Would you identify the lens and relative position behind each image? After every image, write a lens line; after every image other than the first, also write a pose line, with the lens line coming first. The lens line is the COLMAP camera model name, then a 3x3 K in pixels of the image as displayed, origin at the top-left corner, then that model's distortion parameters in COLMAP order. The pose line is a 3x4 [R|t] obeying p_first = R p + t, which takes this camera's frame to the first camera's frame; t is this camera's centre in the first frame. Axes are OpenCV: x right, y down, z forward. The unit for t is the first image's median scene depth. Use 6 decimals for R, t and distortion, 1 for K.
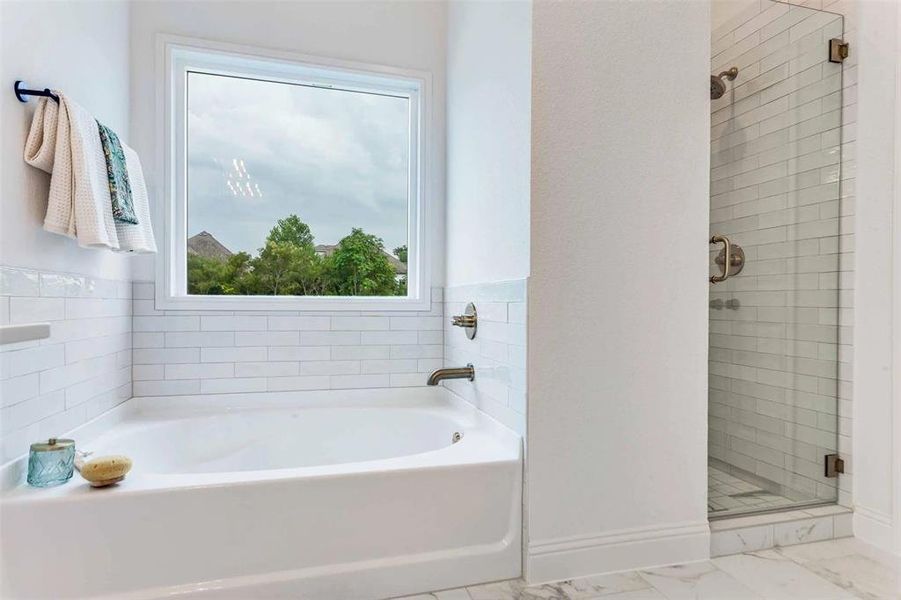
lens RADIAL K [[493.1, 0, 454.2], [0, 493.1, 312.2], [0, 0, 1]] dist [0.012910, -0.000155]
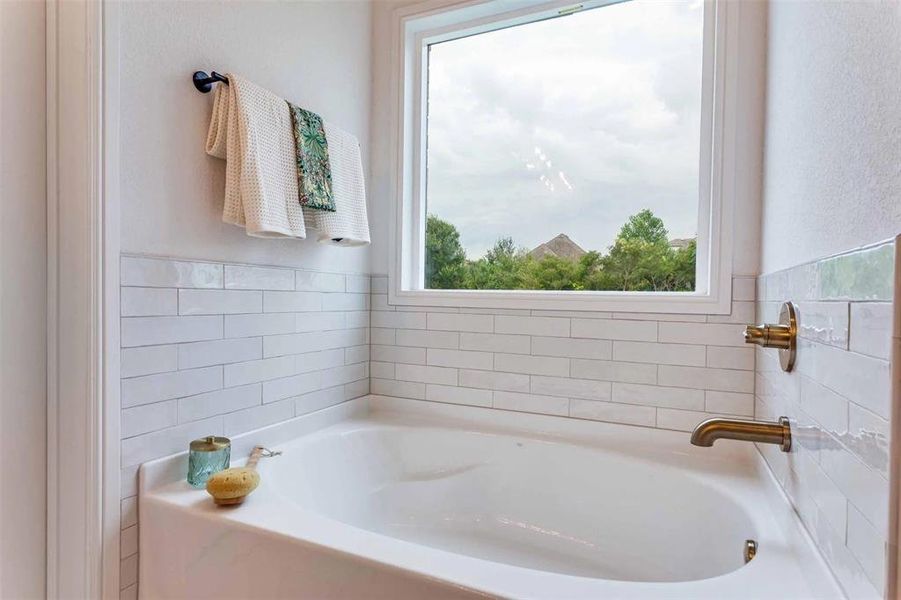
lens RADIAL K [[493.1, 0, 453.7], [0, 493.1, 302.2], [0, 0, 1]] dist [0.012910, -0.000155]
pose [[0.769895, 0.014929, -0.637996, 0.089700], [-0.024798, 0.999671, -0.006533, -0.006344], [0.637688, 0.020850, 0.770012, 0.337830]]
